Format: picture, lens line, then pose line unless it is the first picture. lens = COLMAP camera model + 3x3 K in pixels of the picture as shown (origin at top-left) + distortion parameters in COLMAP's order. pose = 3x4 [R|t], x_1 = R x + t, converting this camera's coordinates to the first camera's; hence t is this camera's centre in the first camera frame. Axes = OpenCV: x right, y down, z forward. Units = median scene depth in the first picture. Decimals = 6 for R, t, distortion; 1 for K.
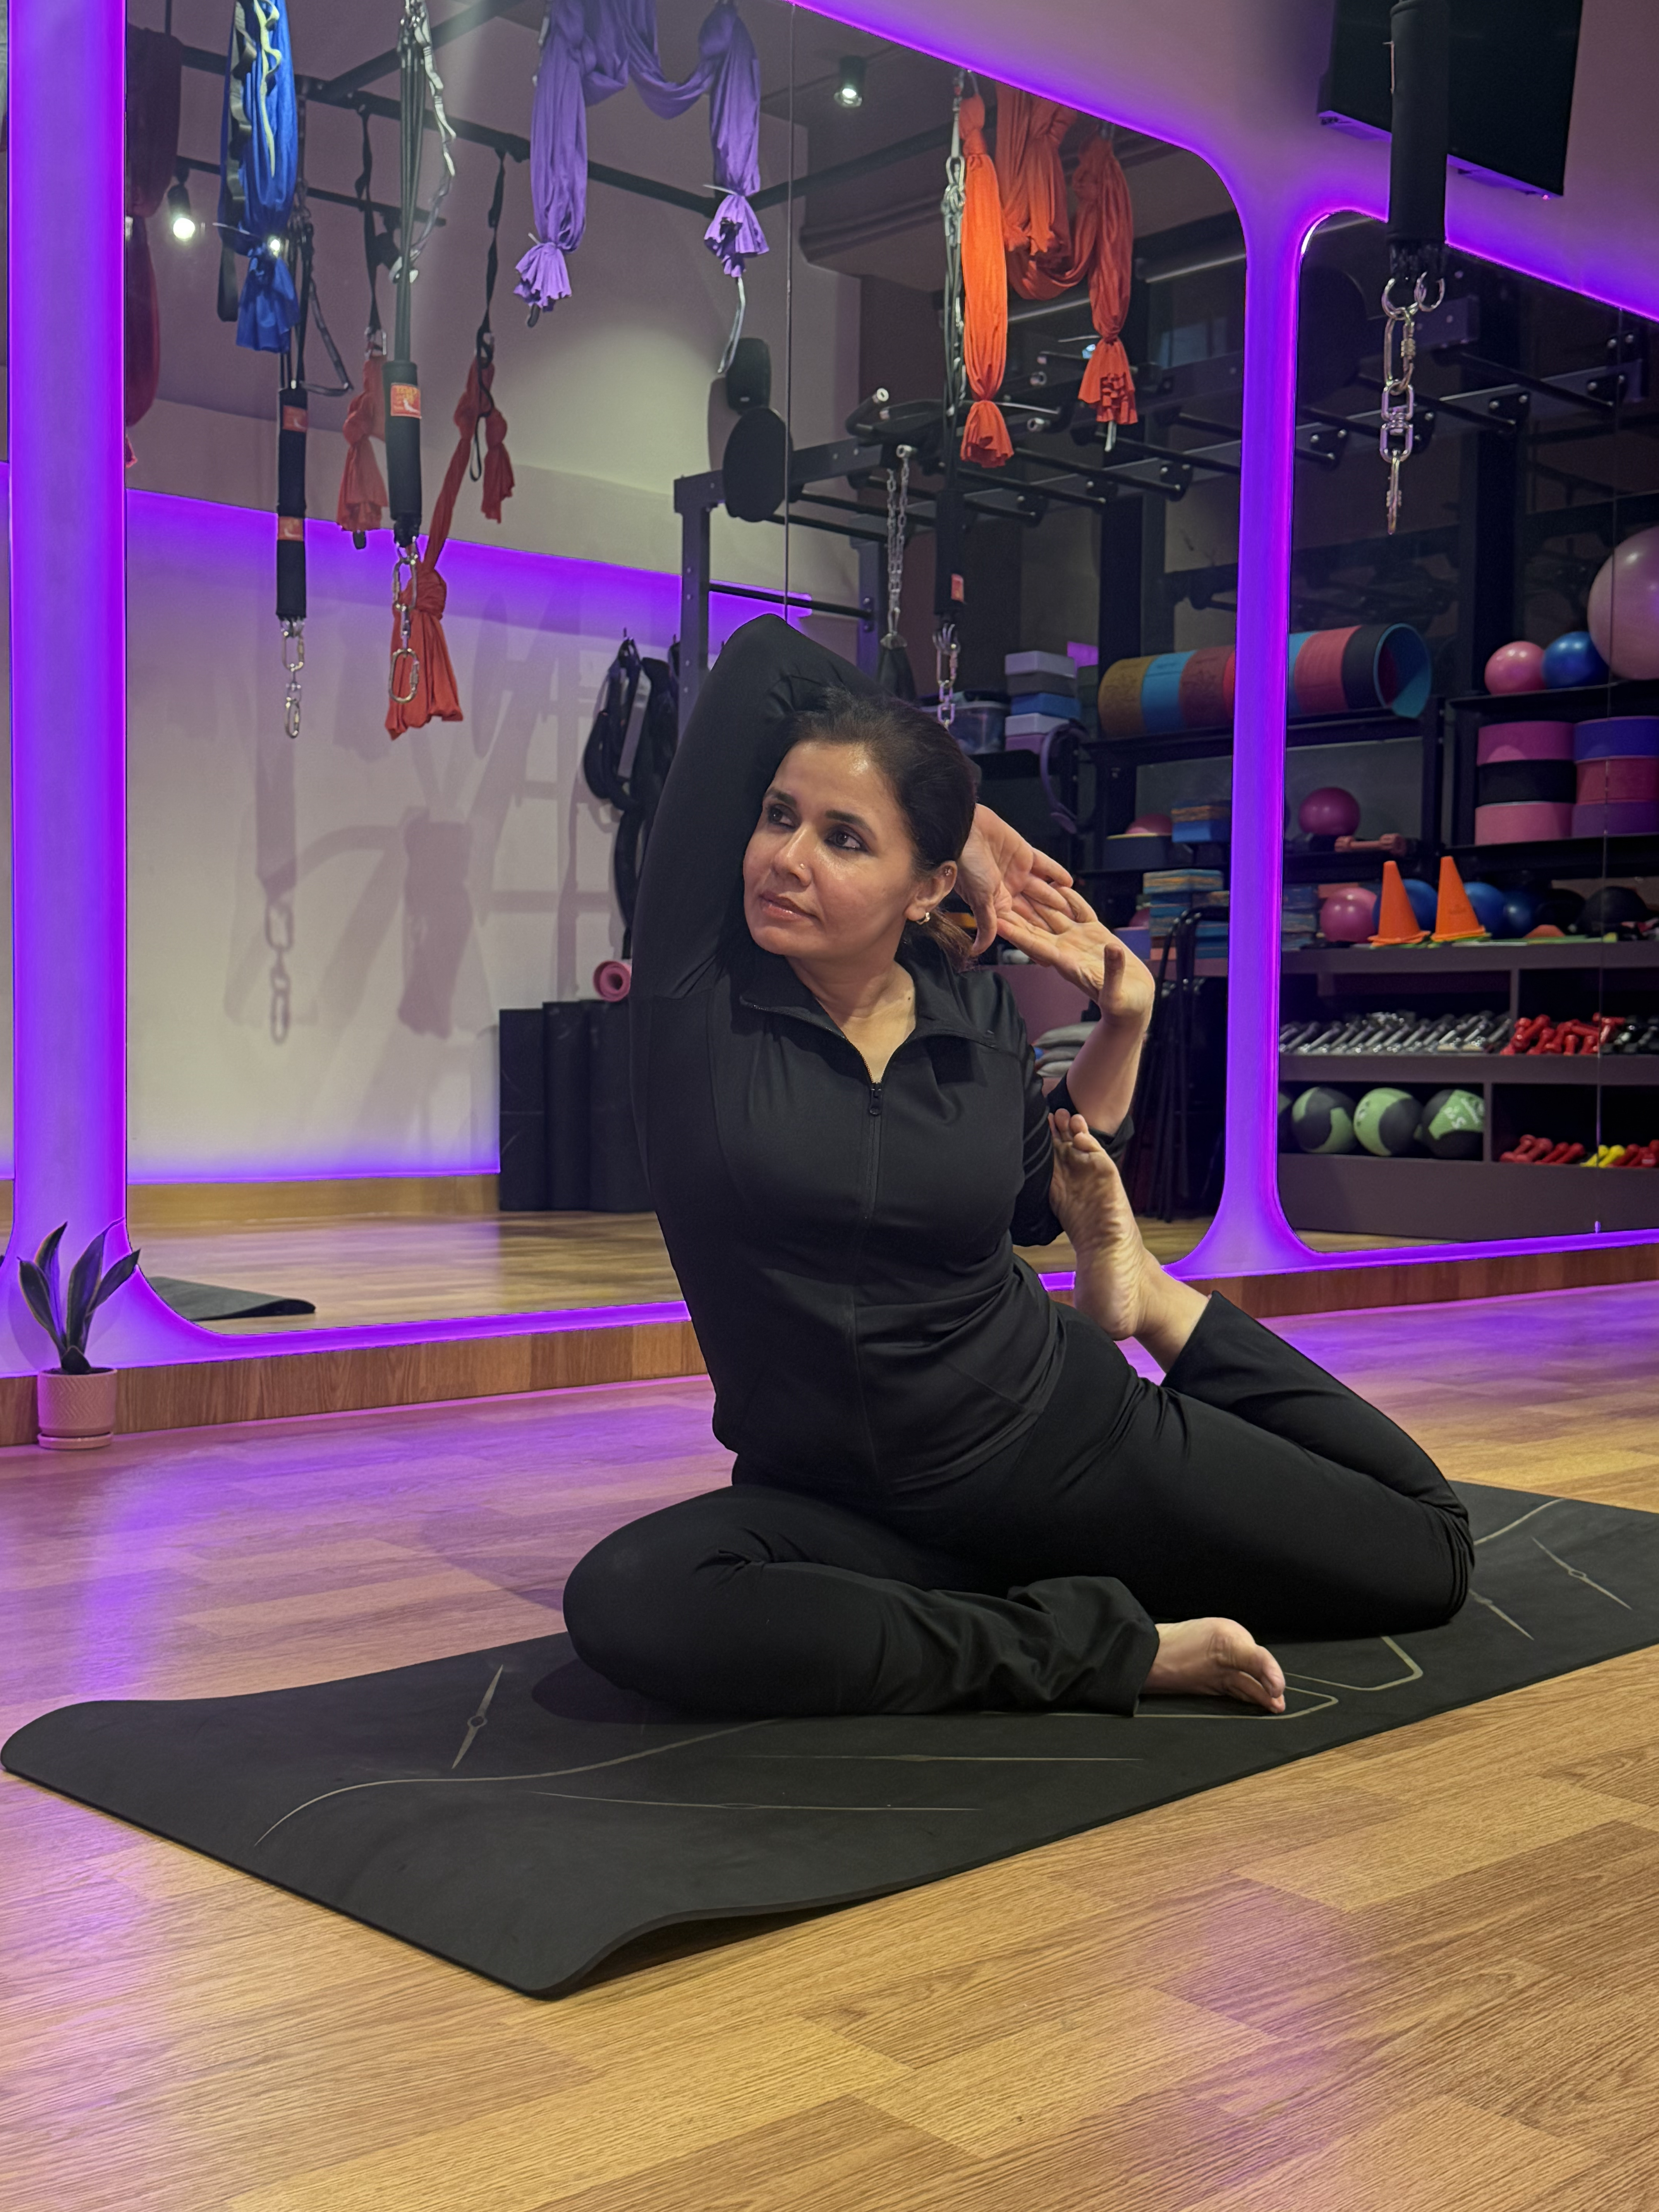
lens RADIAL K [[2584.2, 0, 822.7], [0, 2584.2, 1117.1], [0, 0, 1]] dist [0.038539, 0.000000]
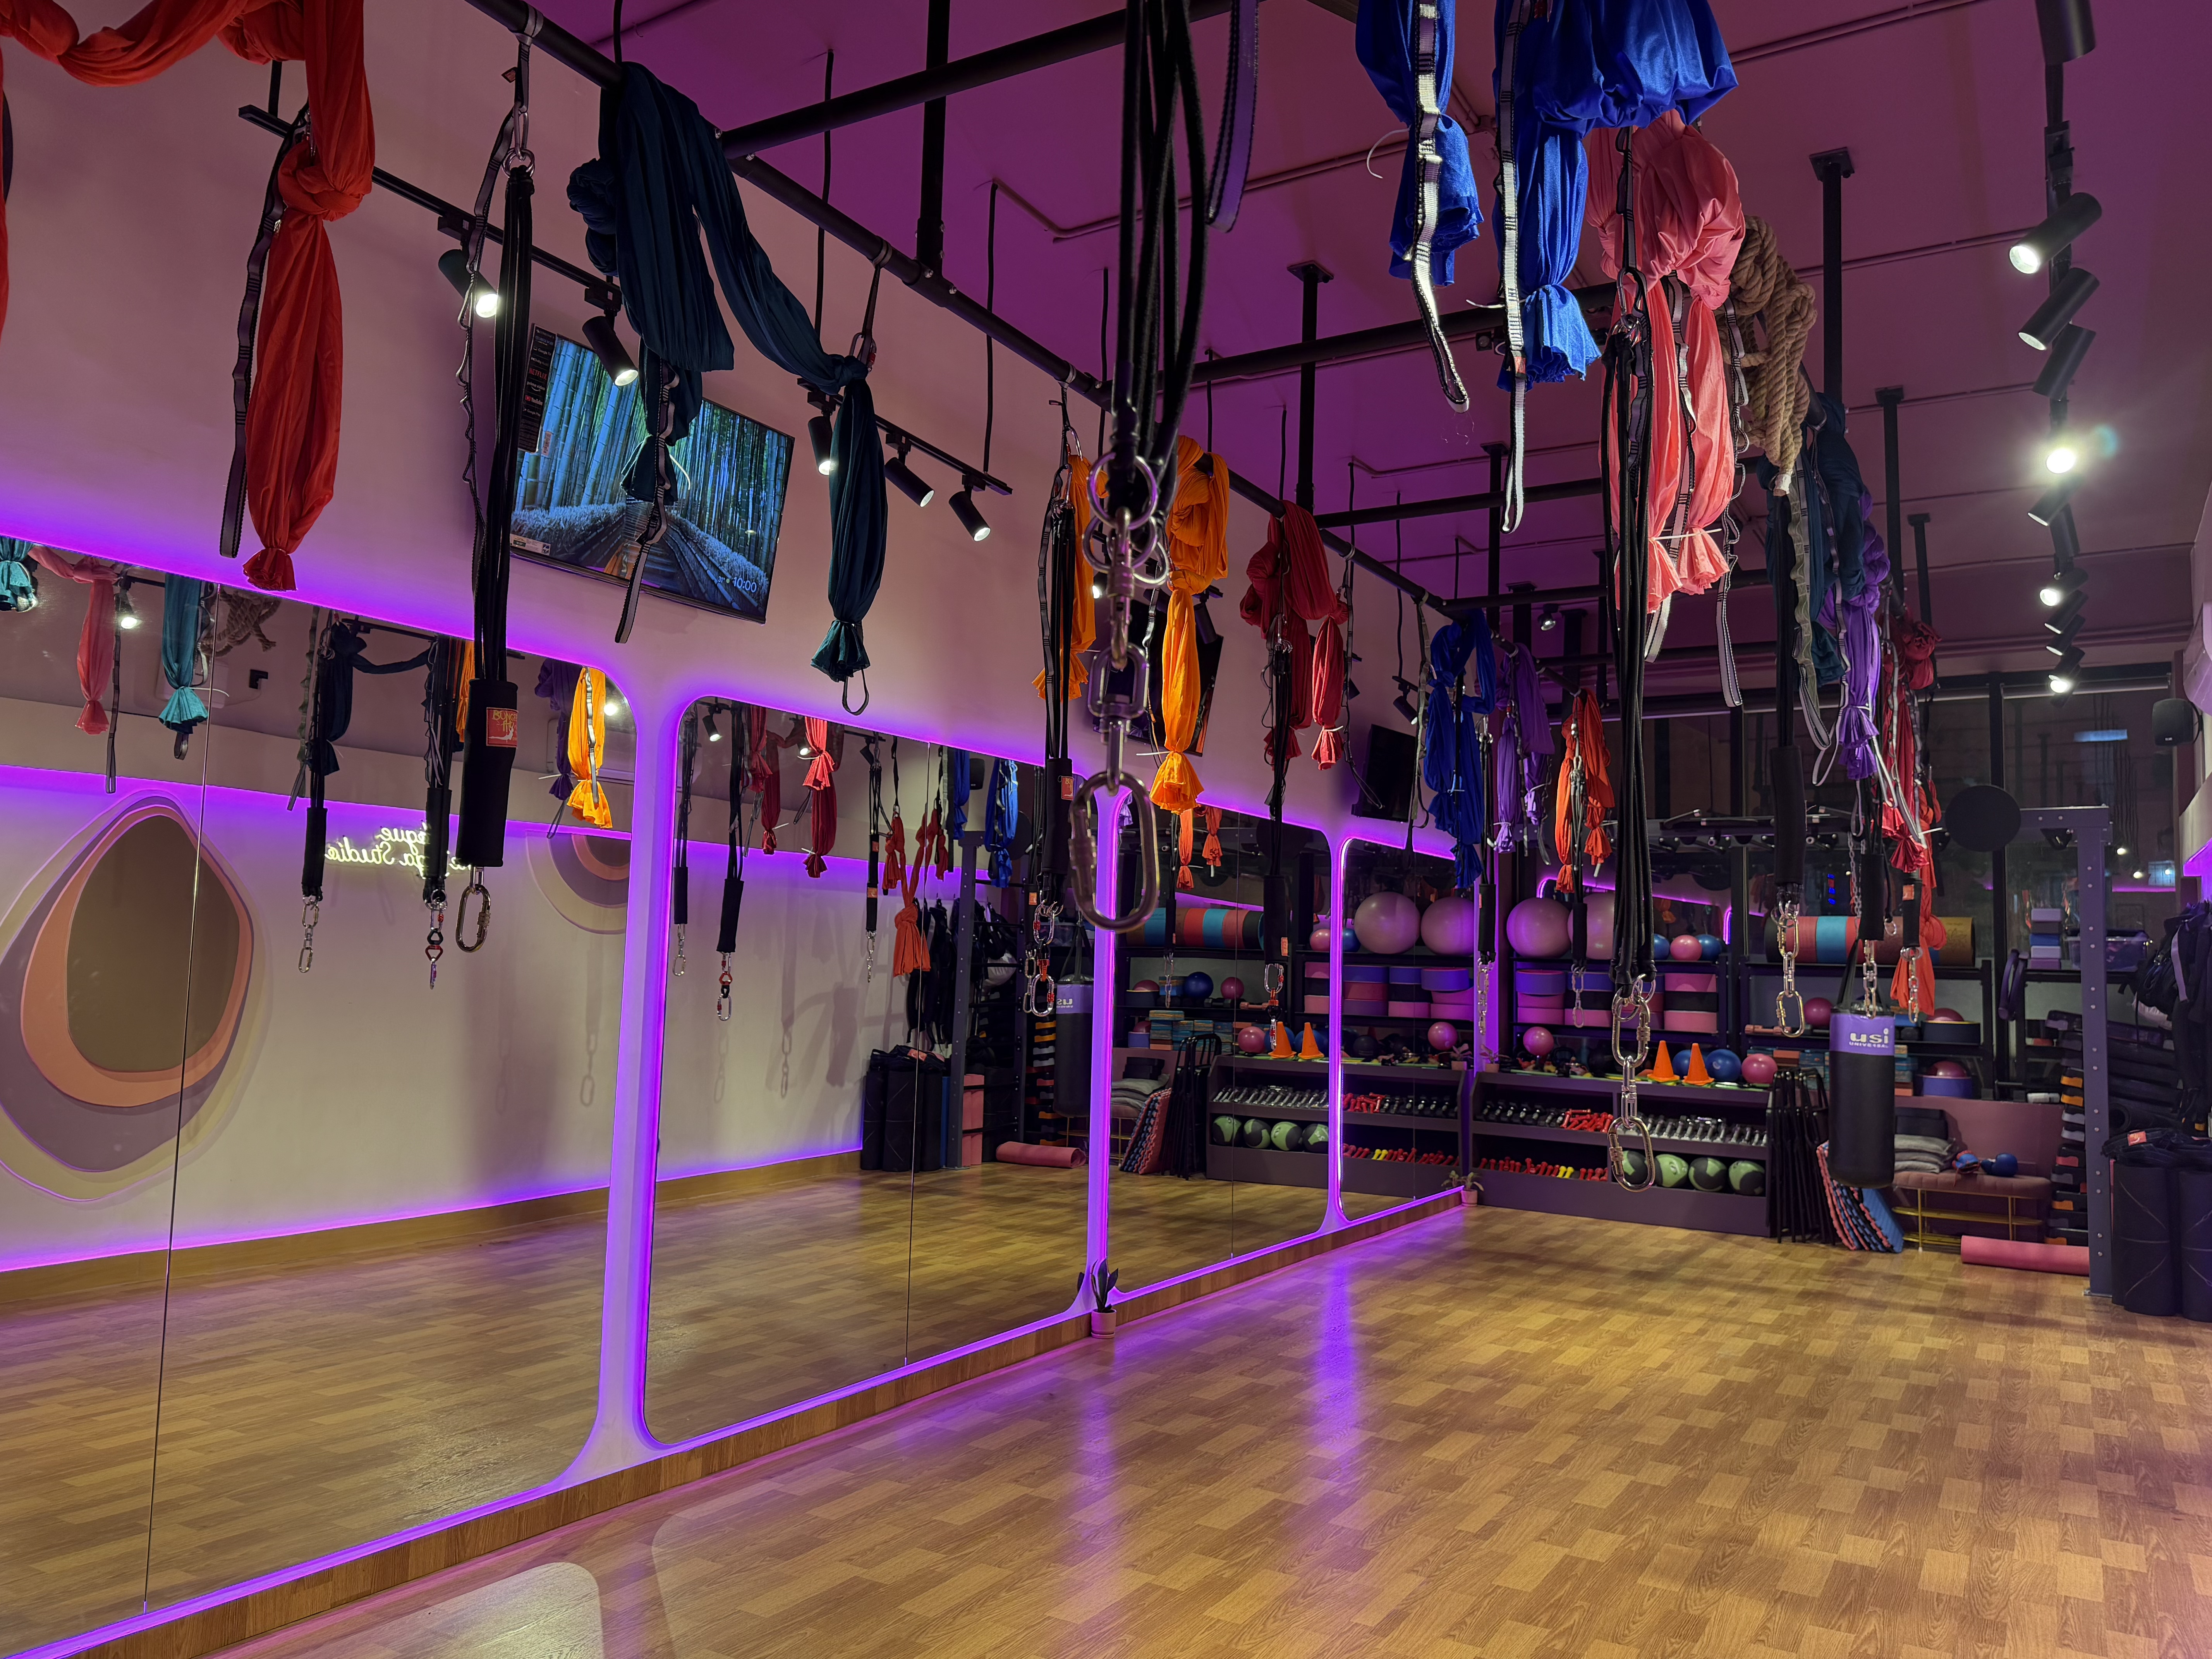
lens RADIAL K [[1624.4, 0, 1106.3], [0, 1624.4, 832.1], [0, 0, 1]] dist [0.023968, -0.016492]
pose [[0.953528, 0.039519, 0.298702, -0.378415], [-0.008881, 0.994617, -0.103239, -0.114187], [-0.301174, 0.095789, 0.948746, -0.378302]]
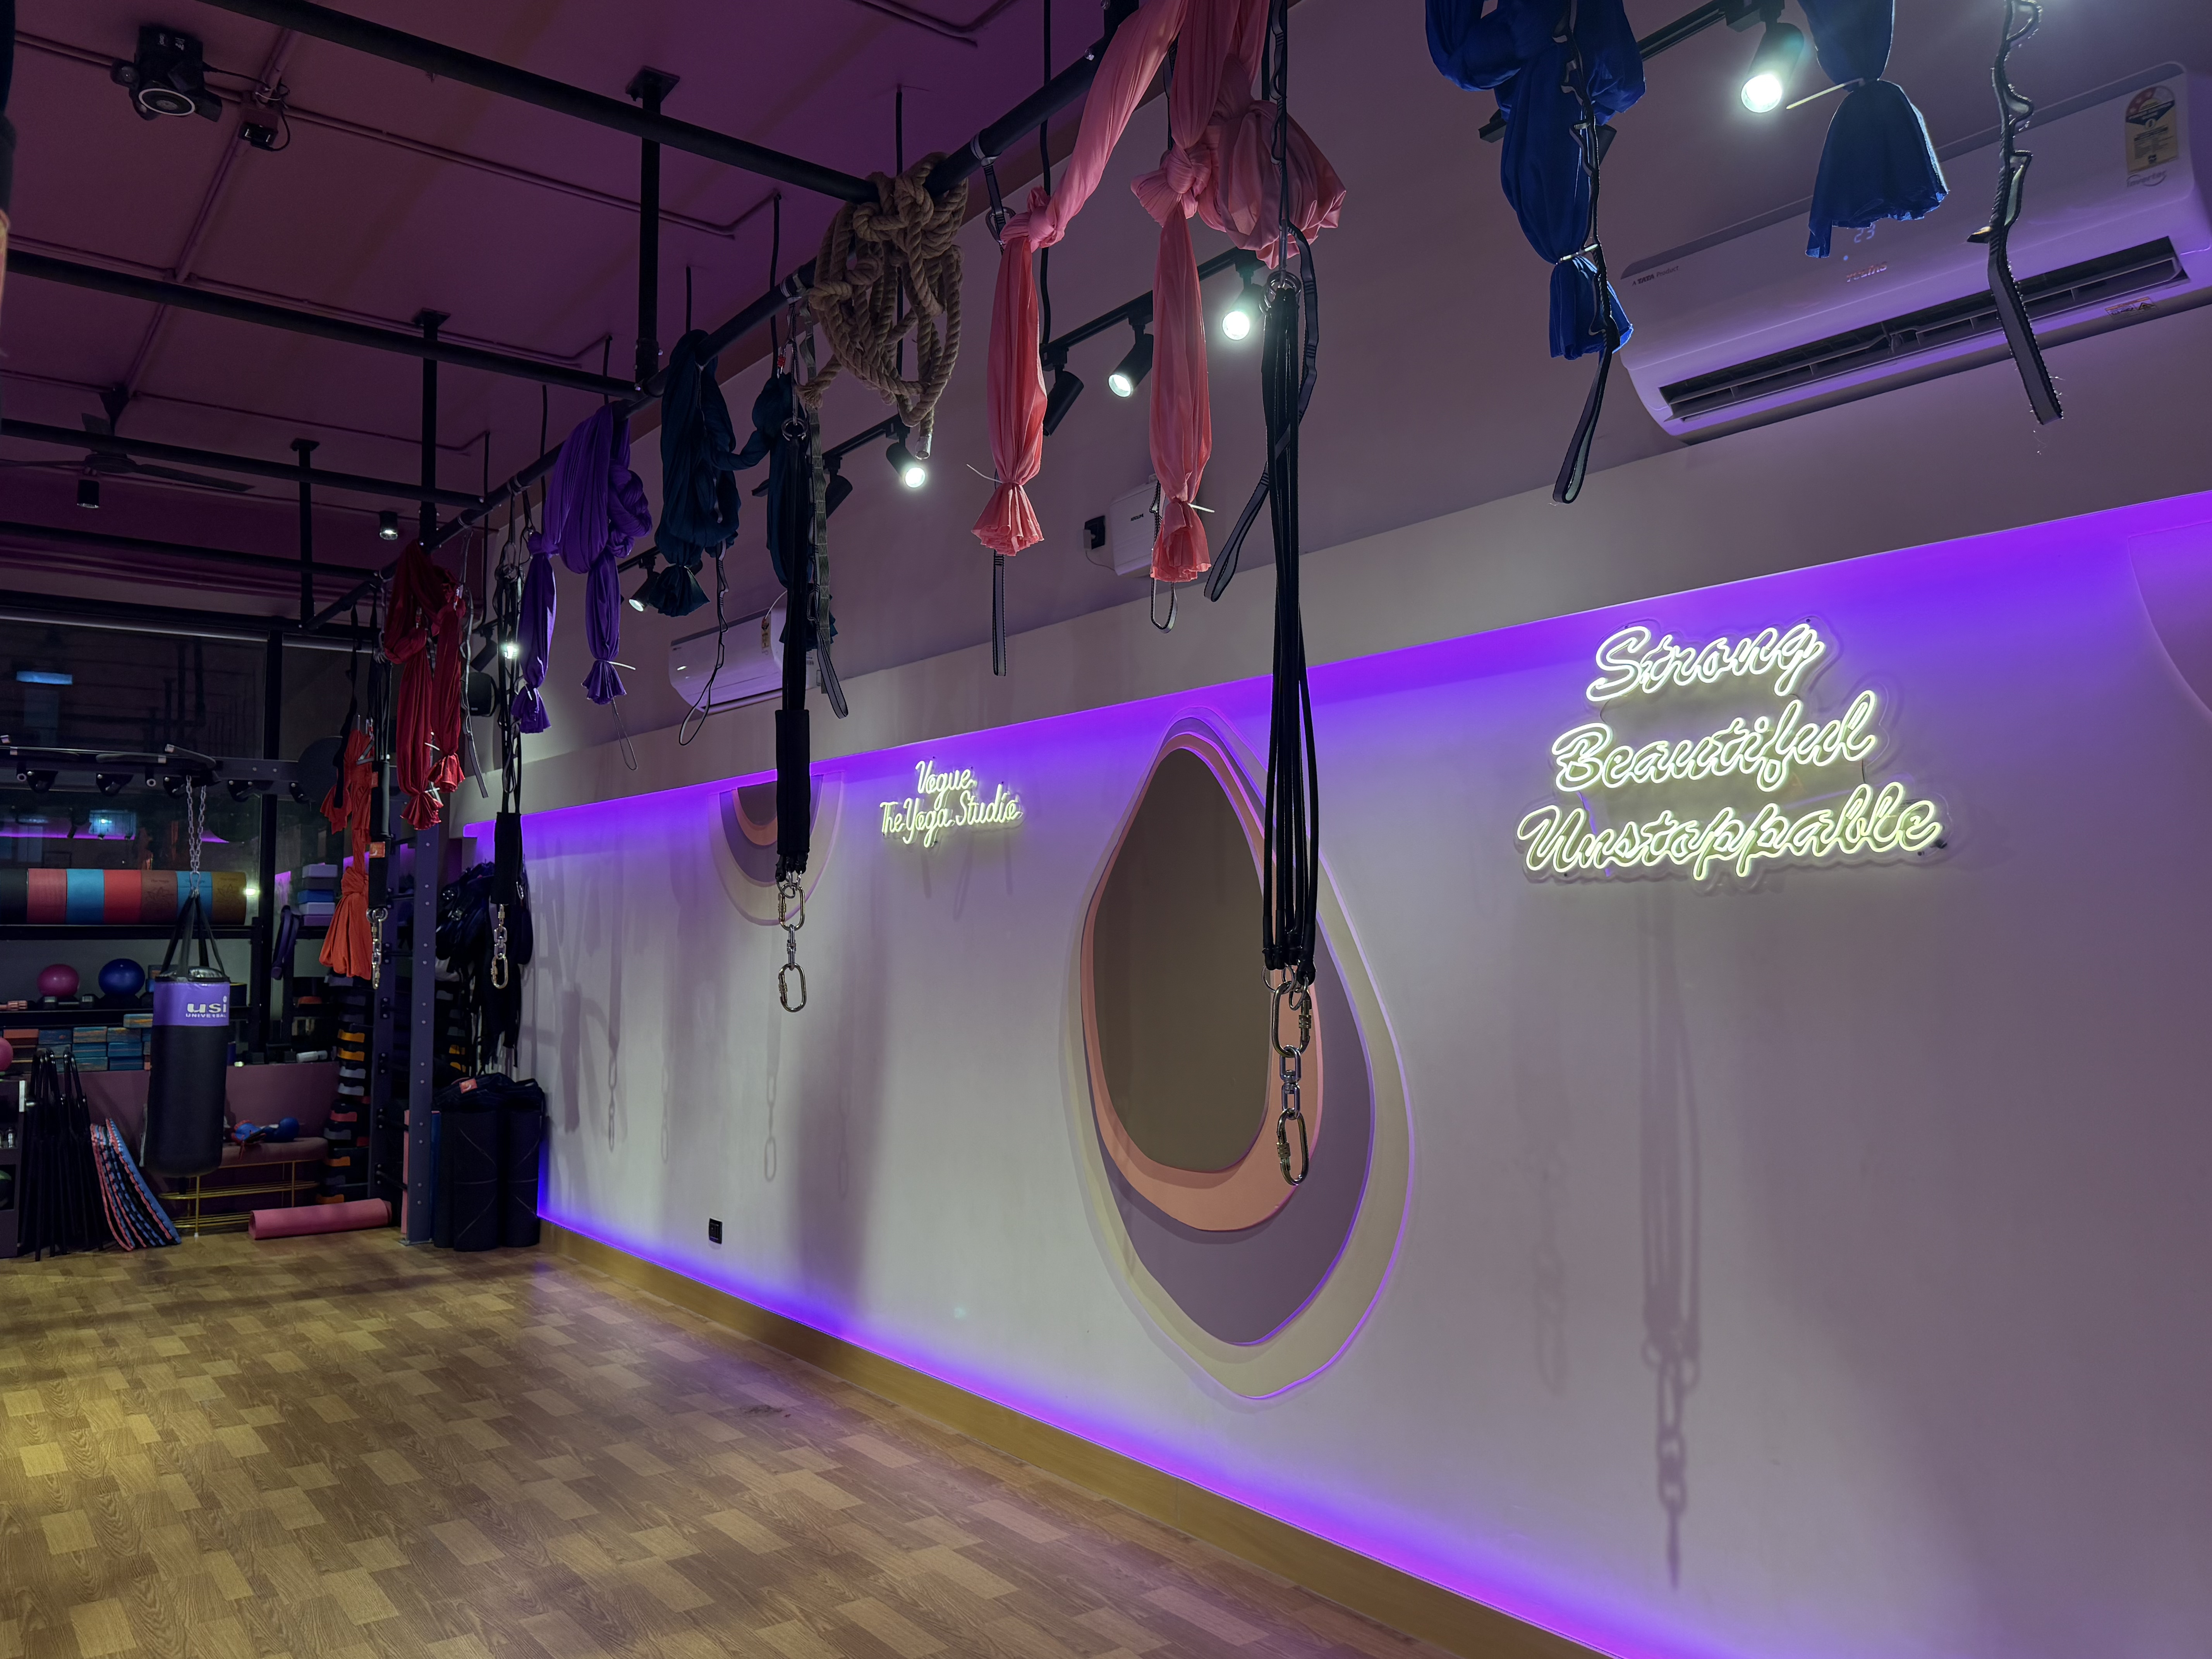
lens RADIAL K [[1624.4, 0, 1104.4], [0, 1624.4, 824.1], [0, 0, 1]] dist [0.023968, -0.016492]
pose [[0.097502, 0.059201, 0.993473, -0.485261], [0.029293, 0.997626, -0.062324, -0.127499], [-0.994804, 0.035179, 0.095536, -0.112978]]
